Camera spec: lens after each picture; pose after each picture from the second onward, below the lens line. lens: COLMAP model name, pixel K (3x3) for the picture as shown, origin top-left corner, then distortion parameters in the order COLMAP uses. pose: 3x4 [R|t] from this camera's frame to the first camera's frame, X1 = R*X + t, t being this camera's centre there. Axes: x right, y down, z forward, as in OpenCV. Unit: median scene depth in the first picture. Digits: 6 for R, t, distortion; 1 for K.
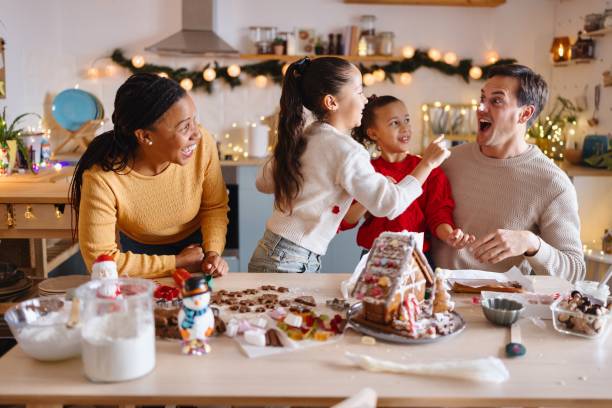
lens RADIAL K [[572.9, 0, 309.5], [0, 572.9, 206.2], [0, 0, 1]] dist [0.004869, -0.013568]
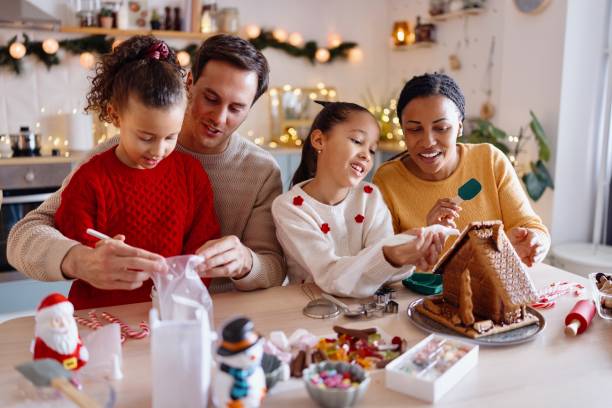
lens RADIAL K [[580.5, 0, 304.8], [0, 580.5, 206.4], [0, 0, 1]] dist [0.010064, -0.015294]
pose [[0.929137, -0.073519, 0.362352, -0.112941], [0.067700, 0.997291, 0.028749, -0.009211], [-0.363484, -0.002181, 0.931598, 0.101097]]
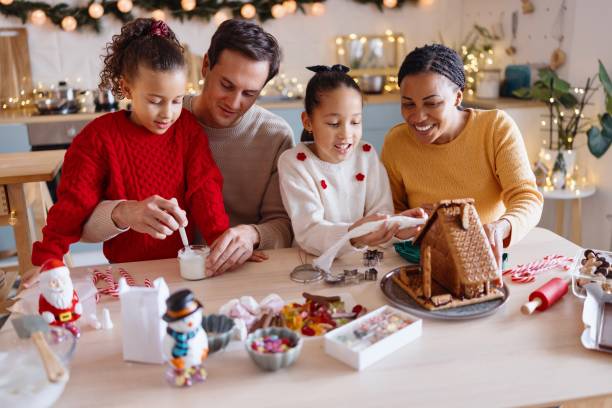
lens RADIAL K [[580.5, 0, 304.8], [0, 580.5, 206.4], [0, 0, 1]] dist [0.010064, -0.015294]
pose [[0.979804, -0.087964, 0.179574, -0.050323], [0.065705, 0.989807, 0.126350, -0.028460], [-0.188858, -0.112000, 0.975597, 0.056173]]
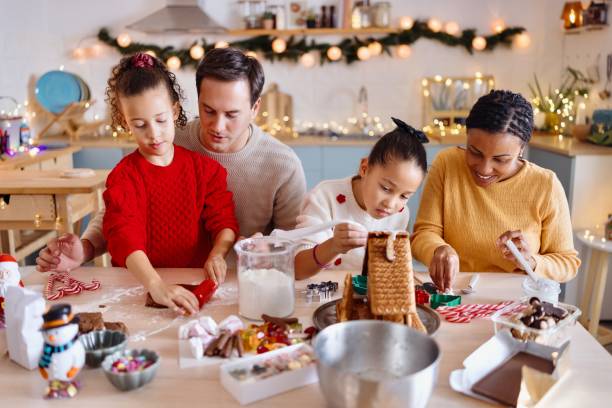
lens RADIAL K [[572.7, 0, 306.0], [0, 572.7, 204.0], [0, 0, 1]] dist [0.005285, -0.013004]
pose [[0.997654, -0.005627, -0.068225, 0.072590], [0.008374, 0.999162, 0.040055, -0.011862], [0.067942, -0.040533, 0.996866, 0.042785]]
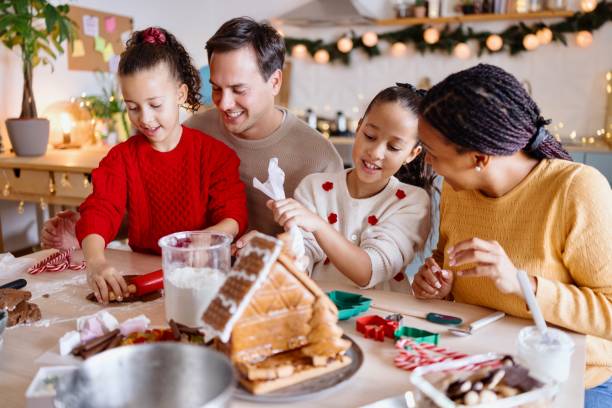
lens RADIAL K [[578.4, 0, 307.6], [0, 578.4, 205.9], [0, 0, 1]] dist [-0.012206, -0.013843]
pose [[0.896627, 0.072182, -0.436863, 0.196525], [-0.060626, 0.997344, 0.040361, -0.005790], [0.438616, -0.009704, 0.898622, 0.139294]]
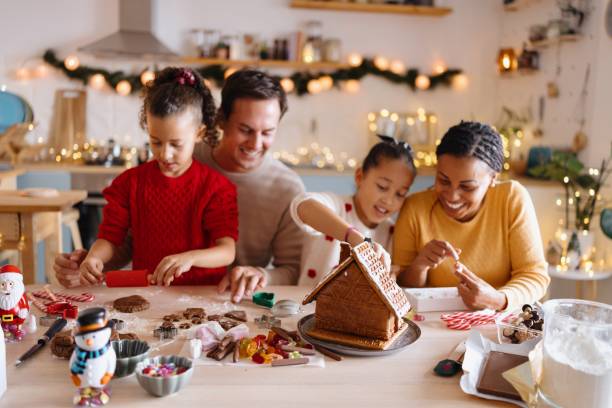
lens RADIAL K [[574.3, 0, 307.8], [0, 574.3, 207.4], [0, 0, 1]] dist [0.000794, -0.015172]
pose [[0.997416, 0.004959, 0.071670, 0.022925], [-0.003710, 0.999839, -0.017549, 0.001315], [-0.071745, 0.017237, 0.997274, 0.031389]]
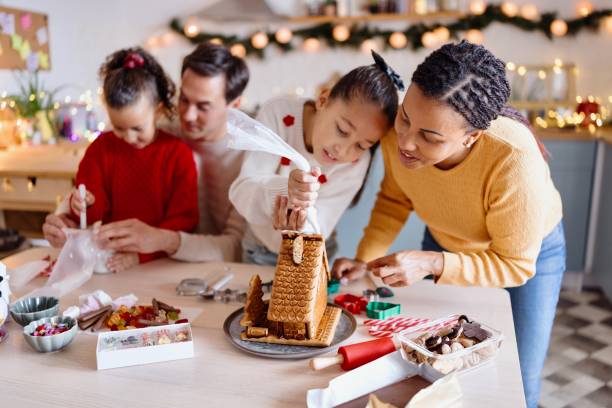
lens RADIAL K [[578.4, 0, 307.6], [0, 578.4, 205.9], [0, 0, 1]] dist [-0.012206, -0.013843]
pose [[0.962773, 0.041713, -0.267073, 0.174644], [-0.025505, 0.997632, 0.063872, -0.016543], [0.269105, -0.054683, 0.961557, 0.073906]]
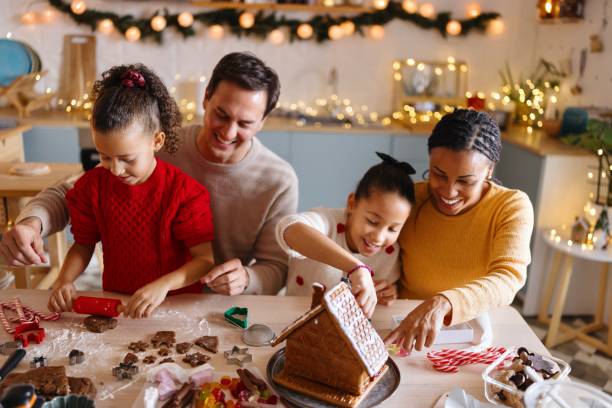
lens RADIAL K [[574.3, 0, 307.8], [0, 574.3, 207.4], [0, 0, 1]] dist [0.000794, -0.015172]
pose [[0.999719, 0.021144, 0.010700, 0.056647], [-0.022271, 0.992596, 0.119405, -0.055504], [-0.008096, -0.119610, 0.992788, 0.067921]]
